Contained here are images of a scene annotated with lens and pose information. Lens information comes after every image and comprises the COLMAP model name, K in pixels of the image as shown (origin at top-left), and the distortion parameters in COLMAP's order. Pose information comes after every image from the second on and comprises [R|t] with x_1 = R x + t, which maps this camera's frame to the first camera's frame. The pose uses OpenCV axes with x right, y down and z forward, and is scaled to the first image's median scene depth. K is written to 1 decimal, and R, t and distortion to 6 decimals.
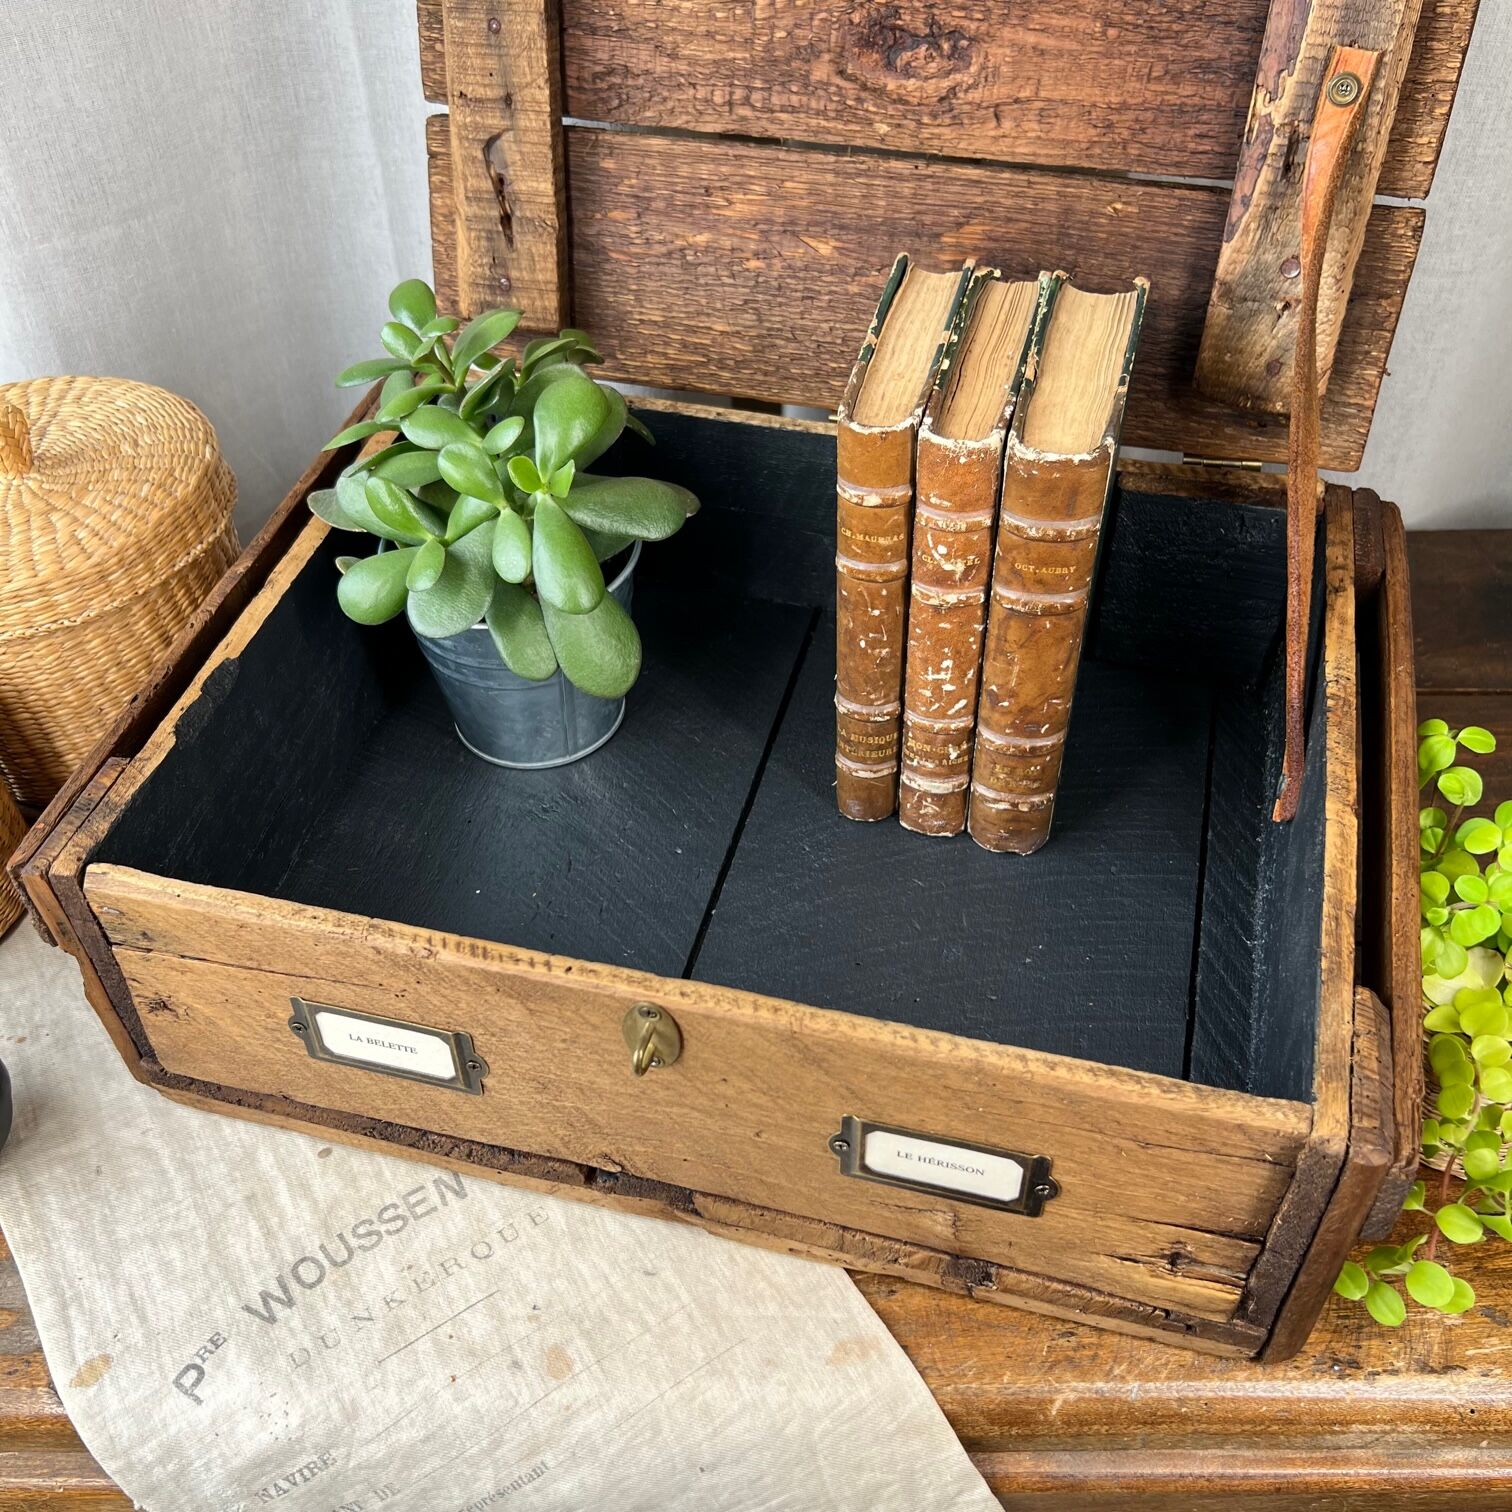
lens RADIAL K [[1551.7, 0, 757.5], [0, 1551.7, 781.2], [0, 0, 1]] dist [0.017395, -0.049205]
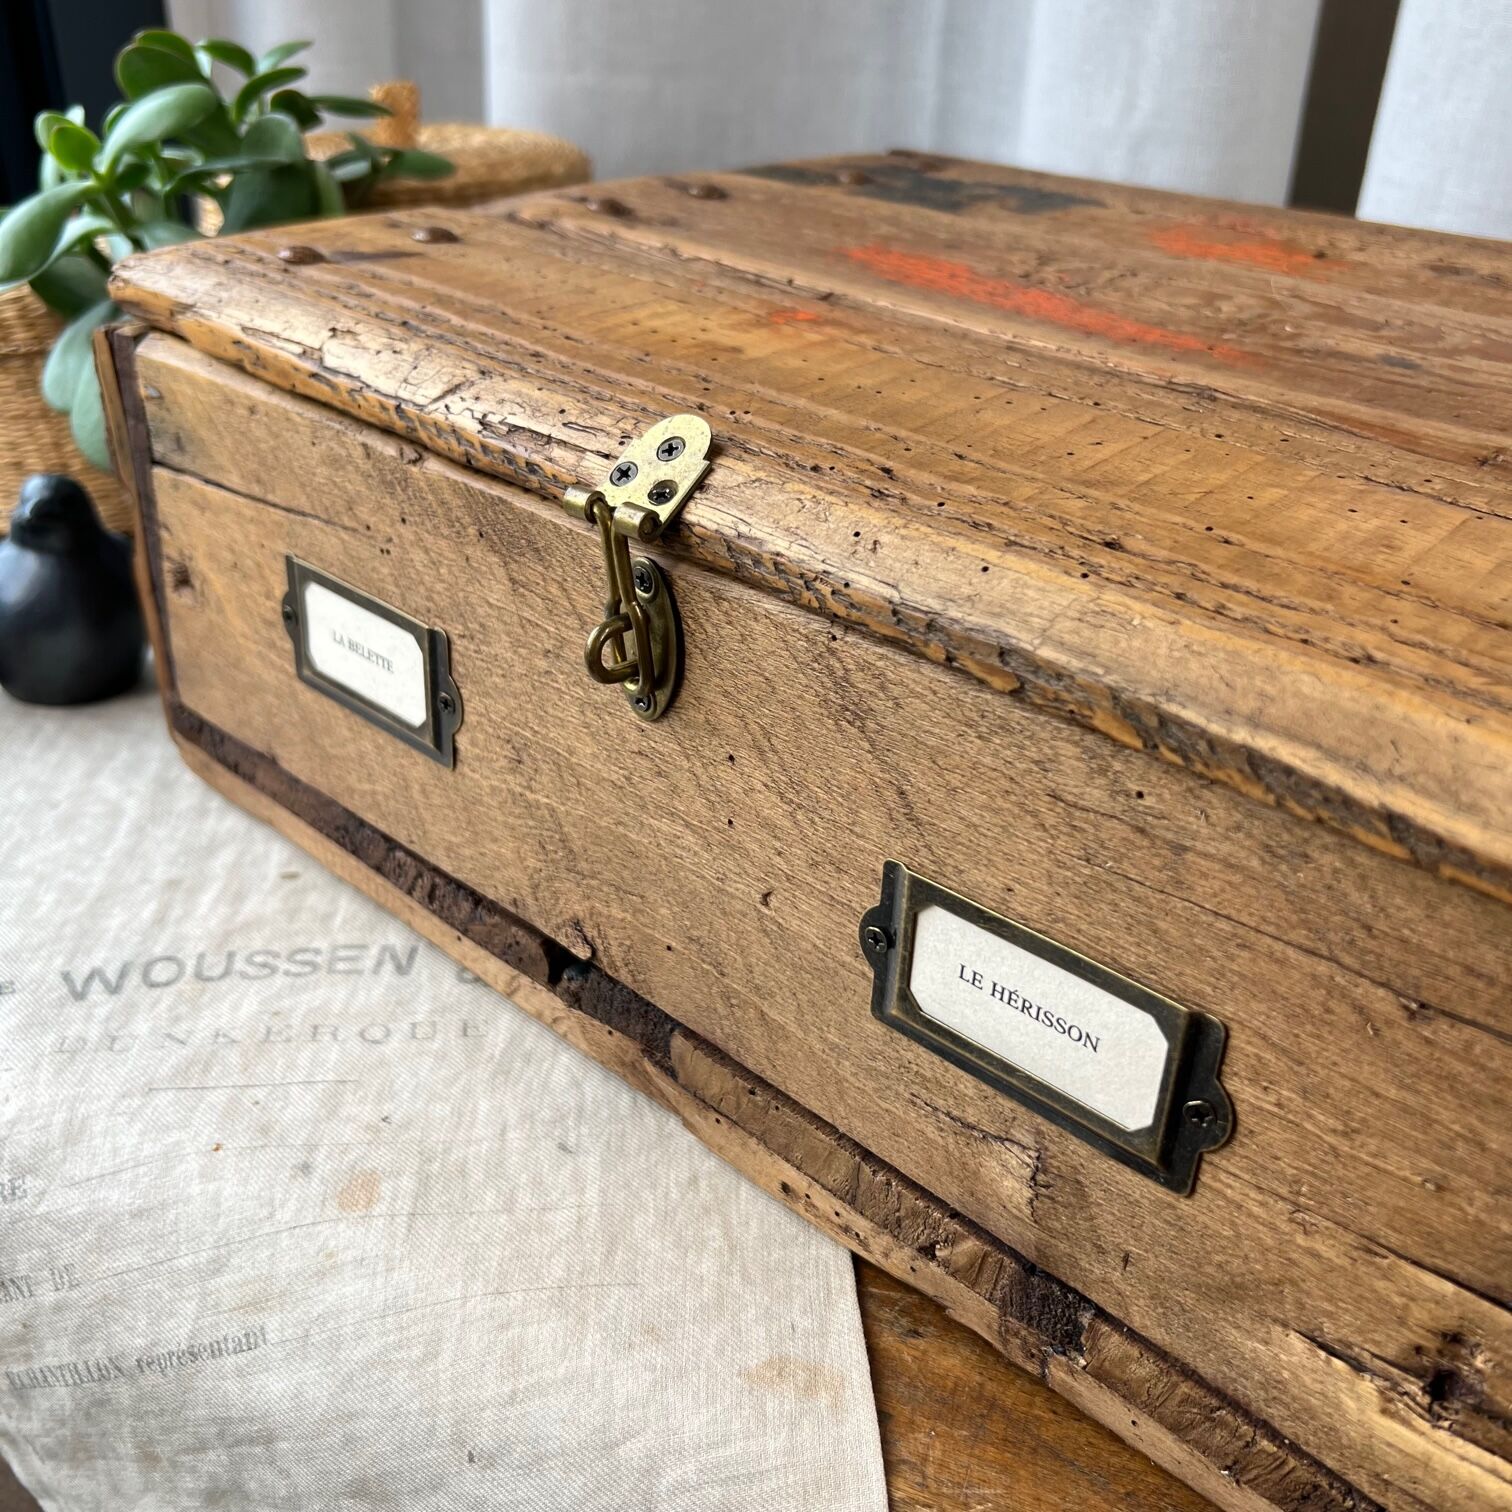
lens RADIAL K [[1551.2, 0, 763.5], [0, 1551.2, 772.3], [0, 0, 1]] dist [0.124030, -0.298369]
pose [[0.879614, 0.274071, -0.388798, 0.202860], [-0.372561, 0.905117, -0.204847, 0.286475], [0.295765, 0.325037, 0.898262, 0.426473]]
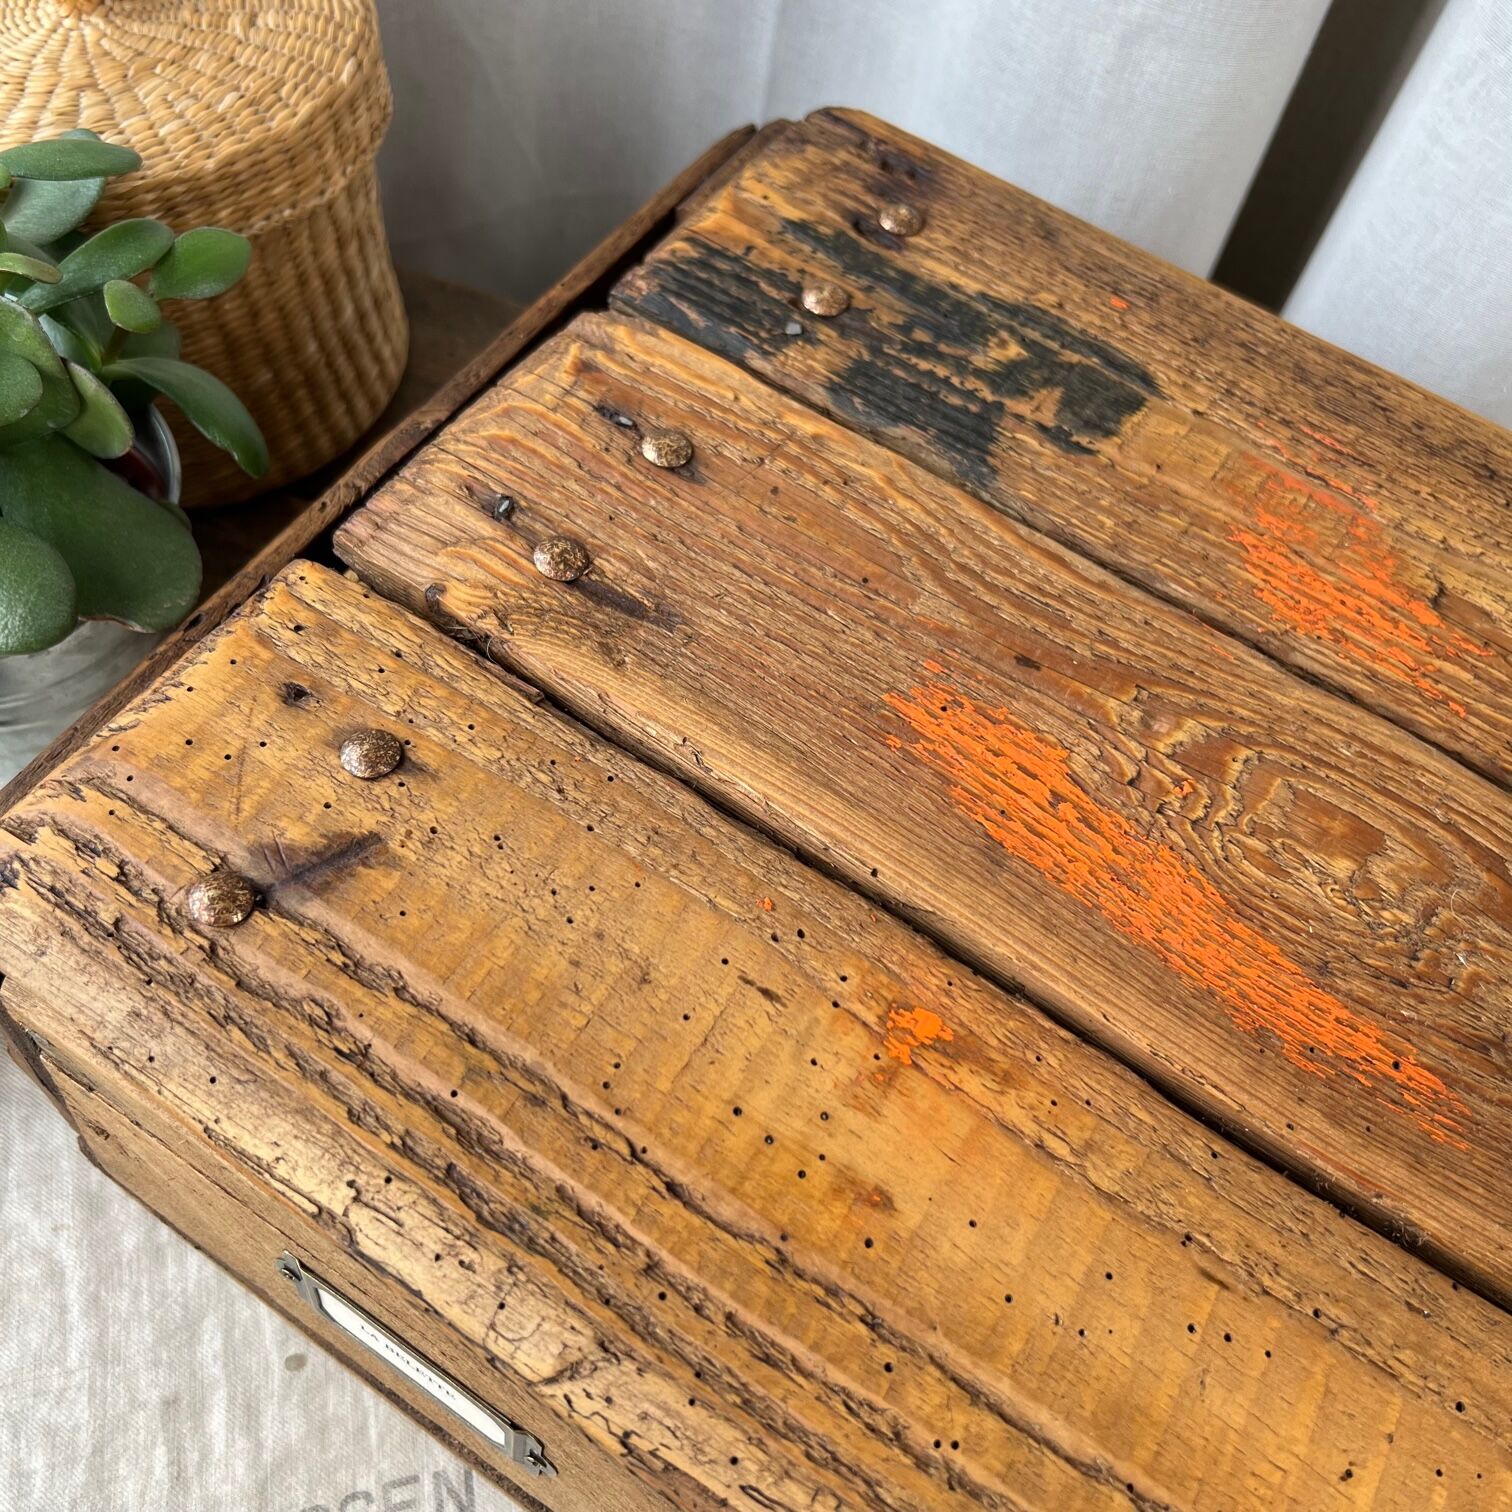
lens RADIAL K [[1564.2, 0, 749.7], [0, 1564.2, 760.2], [0, 0, 1]] dist [0.080617, -0.193903]
pose [[0.943645, 0.326760, -0.052551, -0.156371], [-0.310076, 0.928395, 0.204781, -0.214547], [0.115702, -0.176946, 0.977396, 0.444973]]
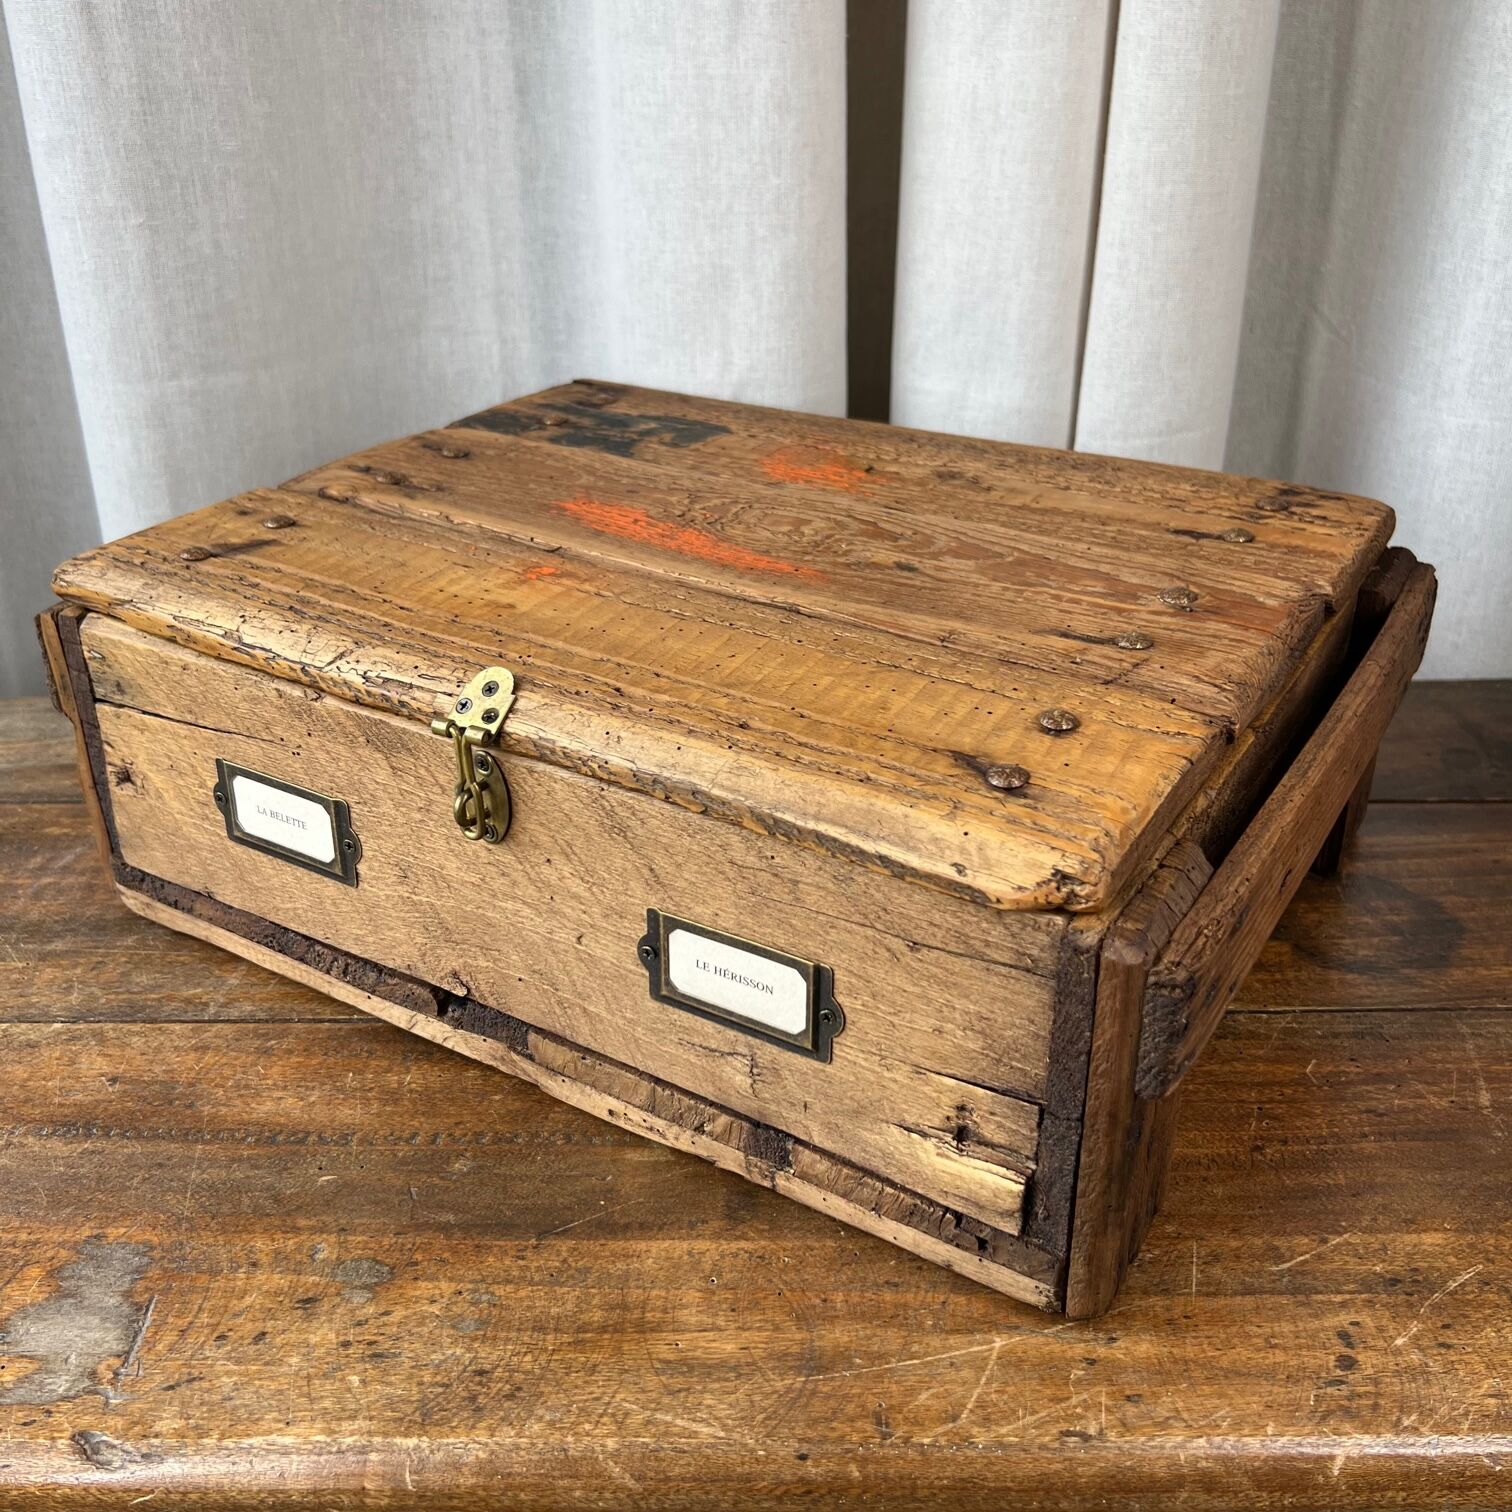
lens RADIAL K [[1541.2, 0, 756.0], [0, 1541.2, 756.0], [0, 0, 1]] dist [0.182103, -0.627567]
pose [[0.959737, 0.142778, -0.241908, 0.312378], [-0.208852, 0.938598, -0.274616, 0.343205], [0.187845, 0.314082, 0.930627, 0.057303]]
